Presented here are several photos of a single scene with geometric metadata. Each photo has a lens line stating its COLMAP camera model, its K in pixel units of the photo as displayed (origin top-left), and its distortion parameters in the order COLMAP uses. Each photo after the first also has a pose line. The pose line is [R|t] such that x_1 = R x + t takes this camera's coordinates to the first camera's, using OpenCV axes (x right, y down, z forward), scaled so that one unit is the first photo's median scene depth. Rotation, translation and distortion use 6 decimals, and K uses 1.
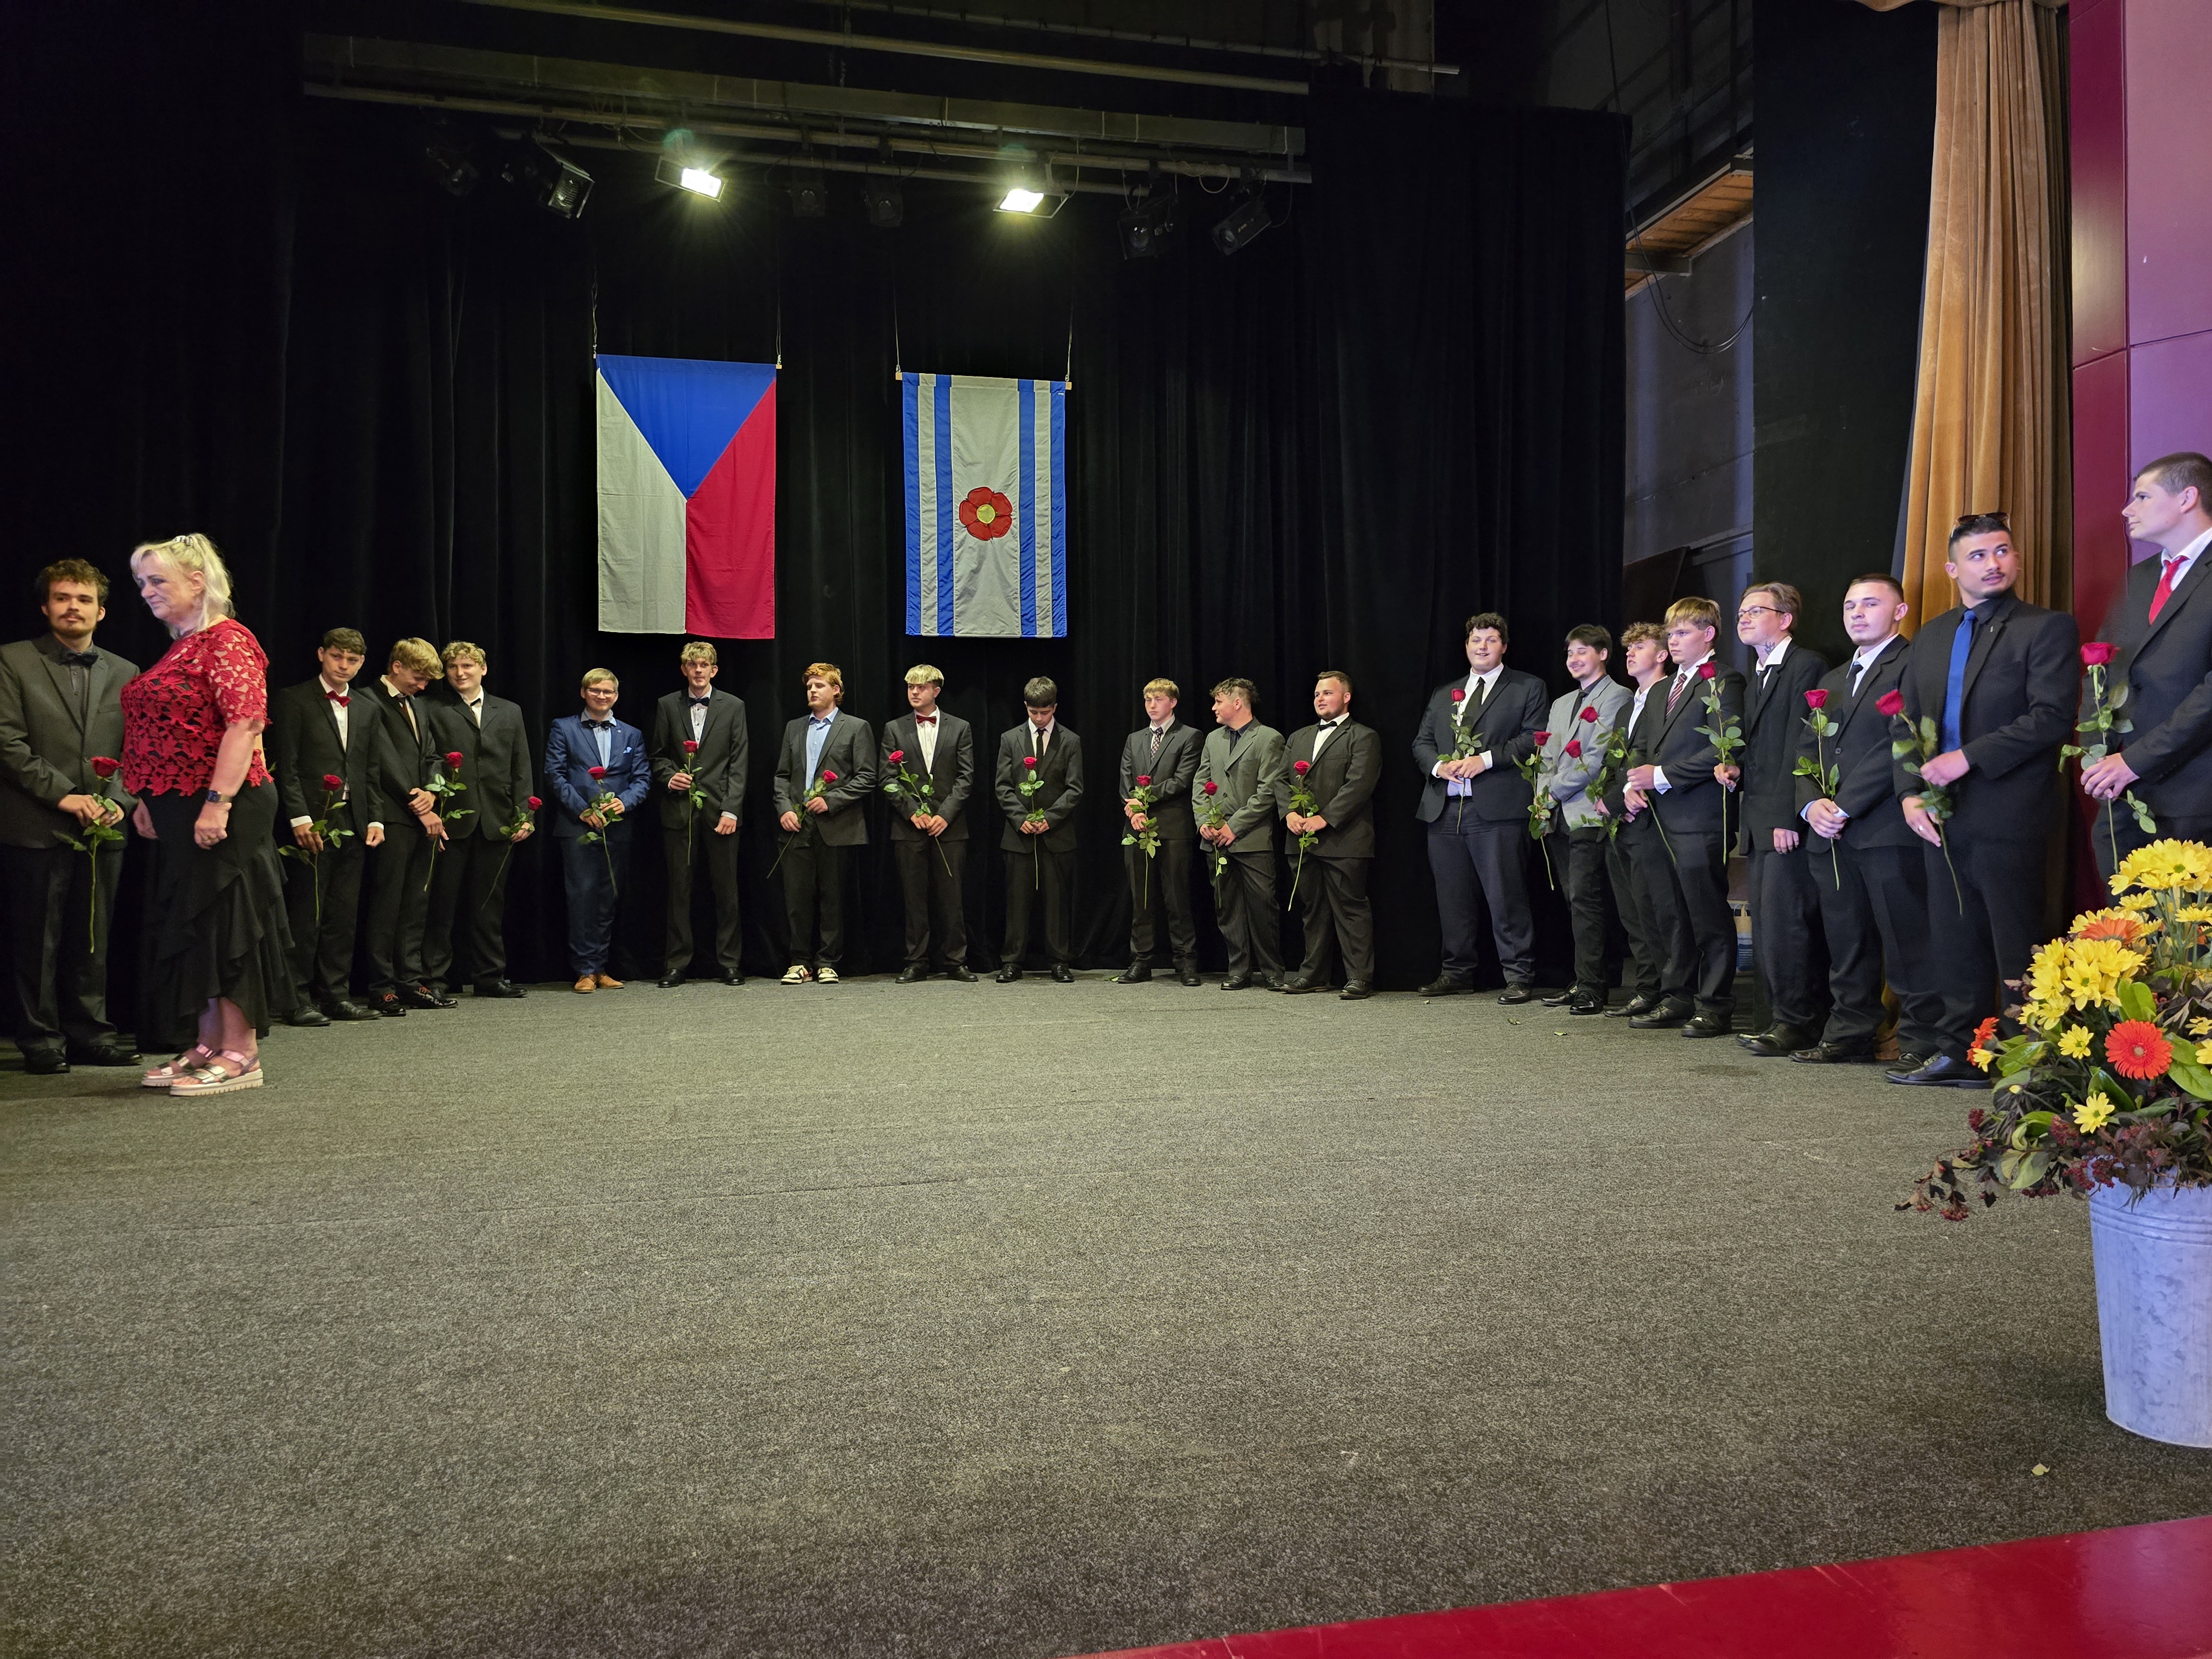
lens RADIAL K [[1506.9, 0, 1099.0], [0, 1506.9, 837.7], [0, 0, 1]] dist [0.054705, -0.055268]
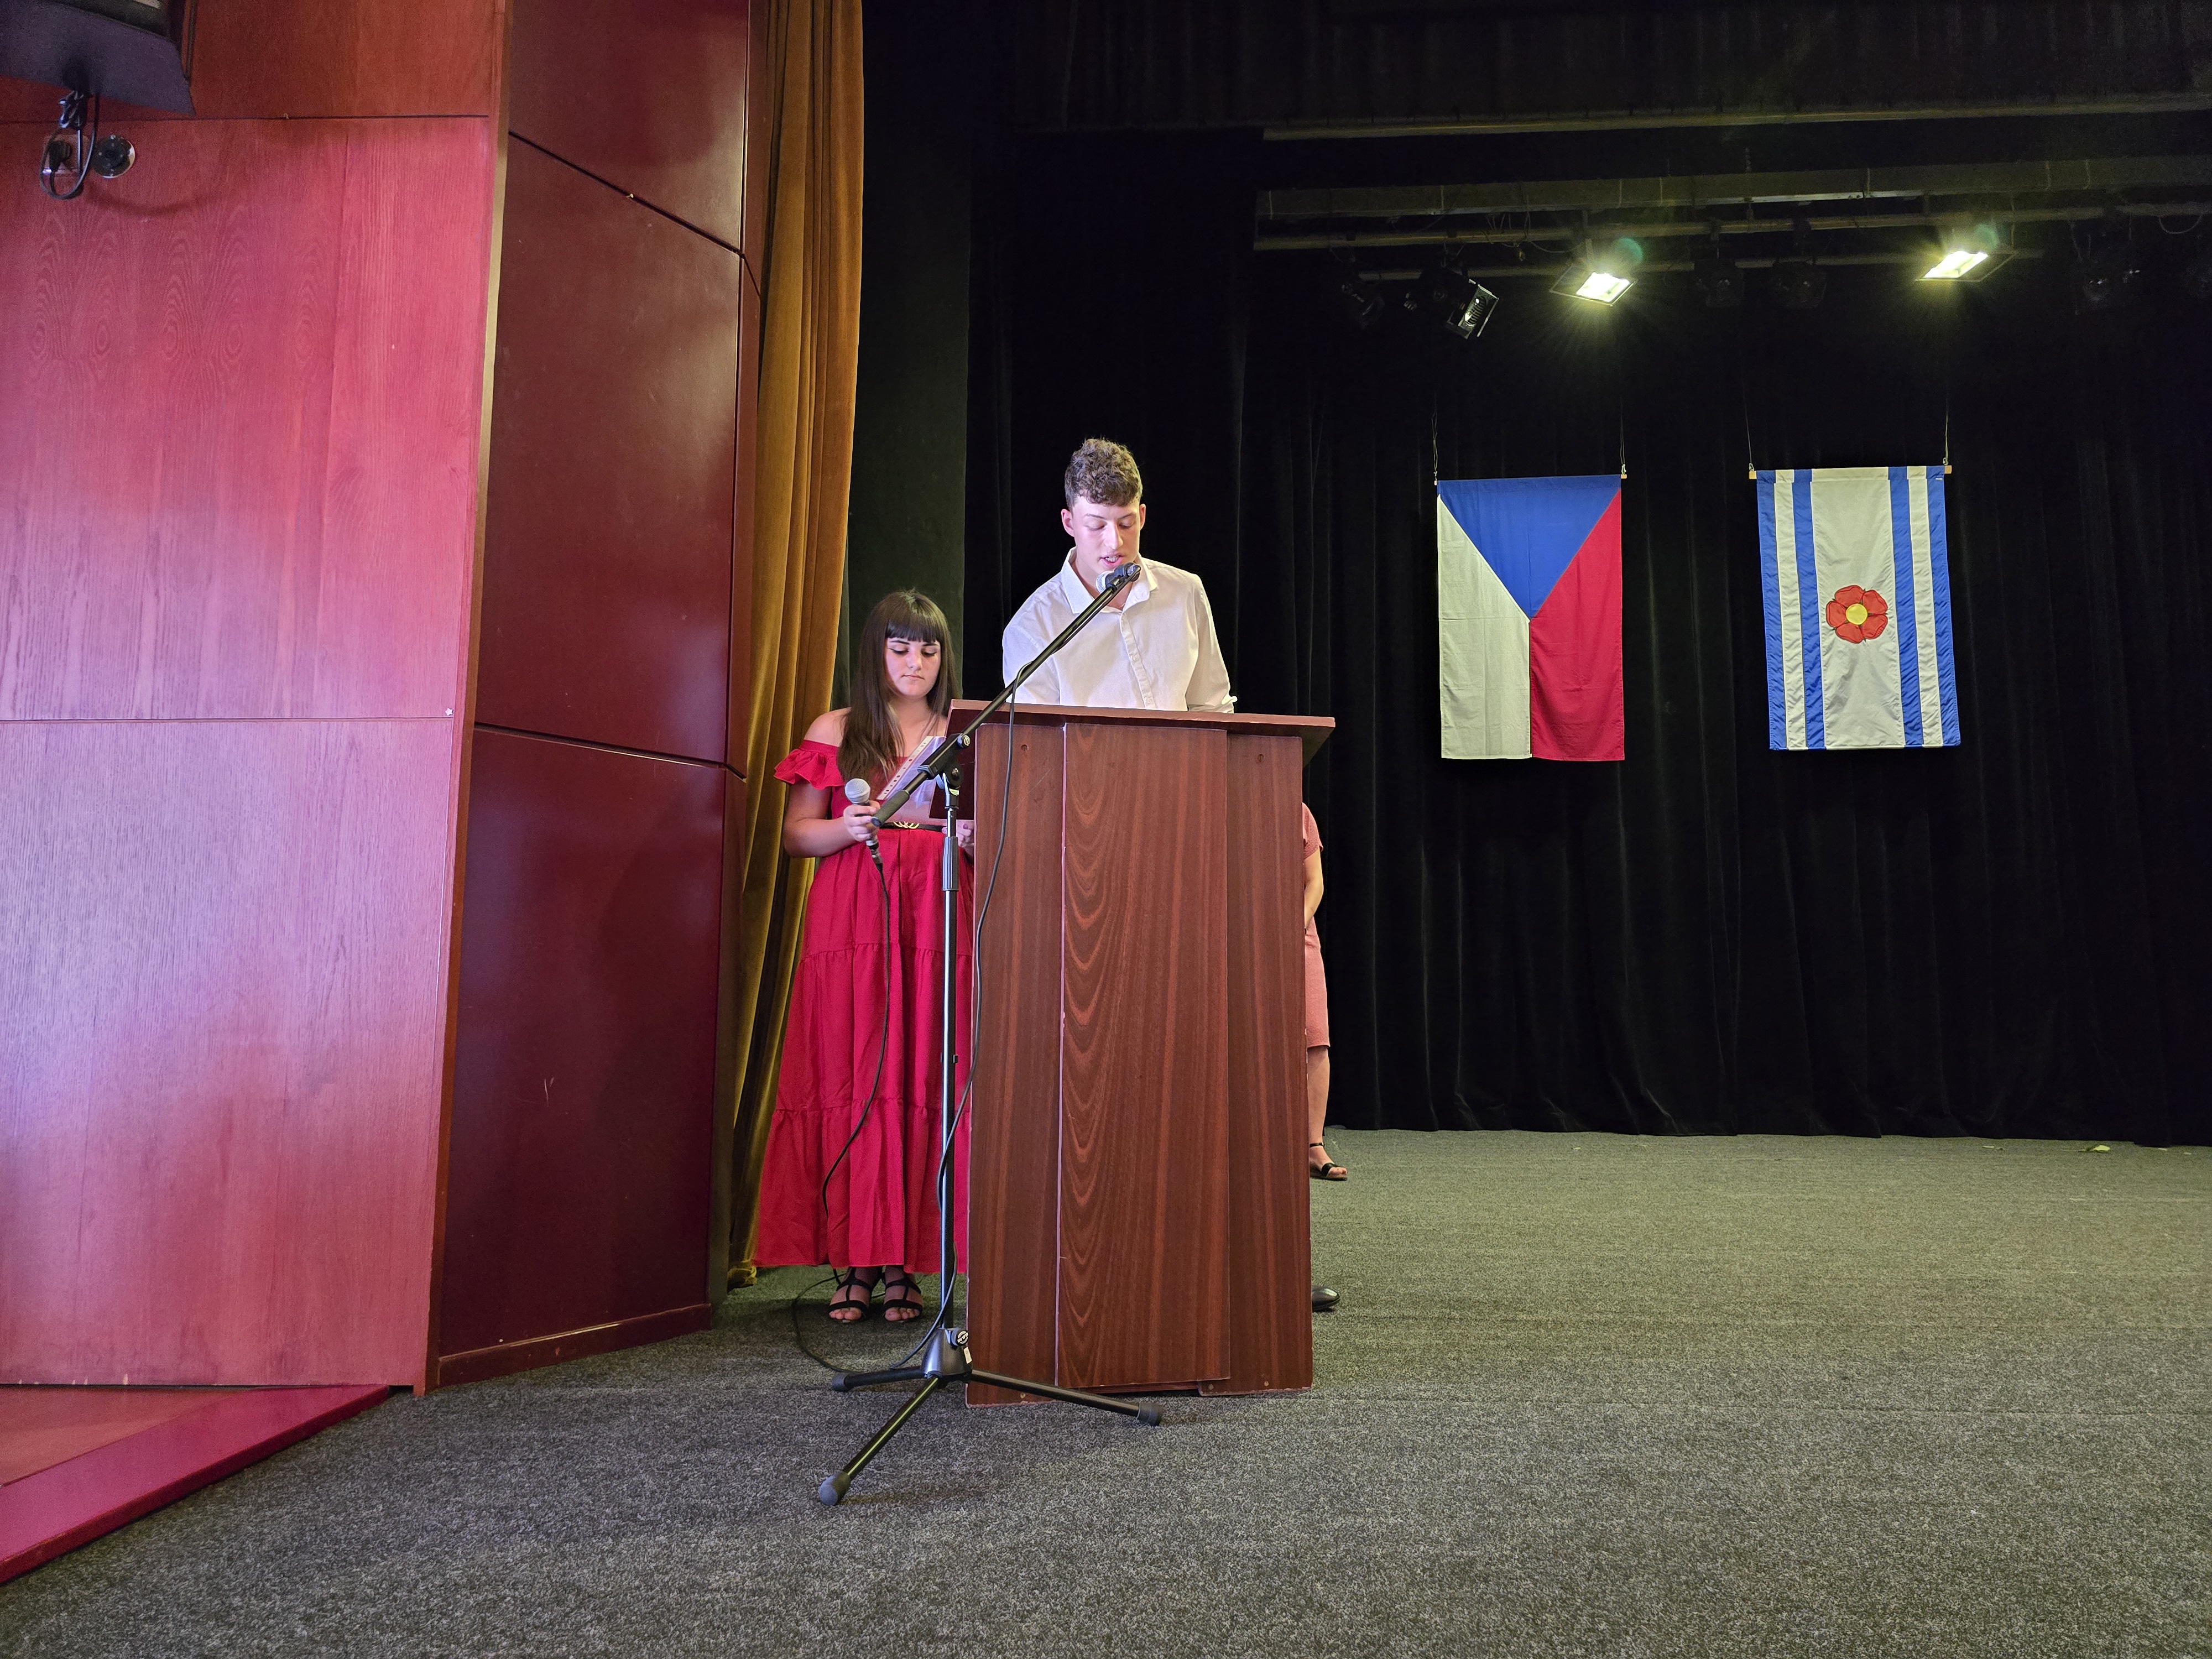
lens RADIAL K [[1499.1, 0, 1134.7], [0, 1499.1, 823.8], [0, 0, 1]] dist [0.063945, -0.059842]
pose [[0.963993, -0.024648, -0.264782, -0.623473], [-0.005650, 0.993572, -0.113060, 0.036722], [0.265867, 0.110485, 0.957657, 0.077859]]
